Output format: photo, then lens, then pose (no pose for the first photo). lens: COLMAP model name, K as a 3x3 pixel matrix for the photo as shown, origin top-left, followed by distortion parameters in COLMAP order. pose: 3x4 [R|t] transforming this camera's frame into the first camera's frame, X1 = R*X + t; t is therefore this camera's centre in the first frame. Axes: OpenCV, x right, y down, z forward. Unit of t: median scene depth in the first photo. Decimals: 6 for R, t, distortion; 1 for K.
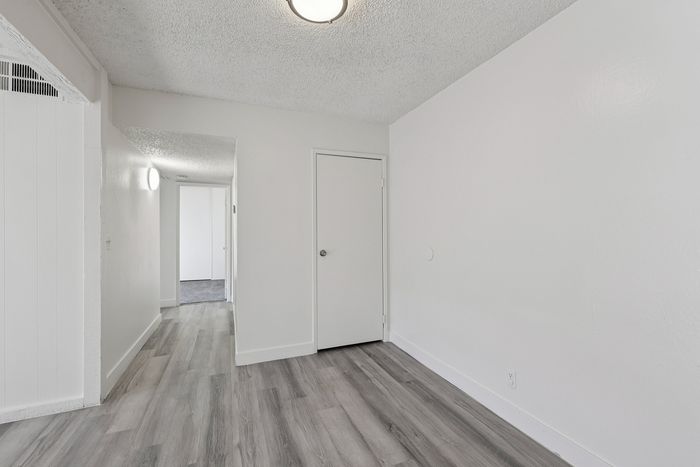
lens RADIAL K [[297.0, 0, 350.0], [0, 297.0, 233.5], [0, 0, 1]] dist [-0.000125, -0.000098]
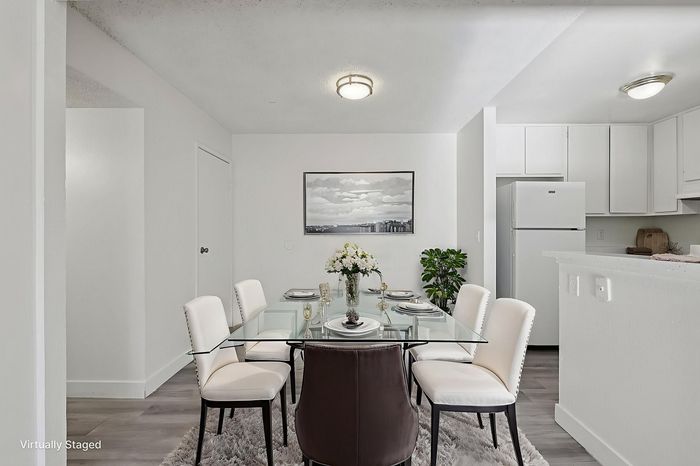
lens RADIAL K [[297.0, 0, 350.0], [0, 297.0, 233.0], [0, 0, 1]] dist [-0.000125, -0.000098]
pose [[0.361099, -0.002809, 0.932523, -0.989959], [-0.000054, 0.999995, 0.003033, 0.007033], [-0.932528, -0.001145, 0.361097, 0.221462]]
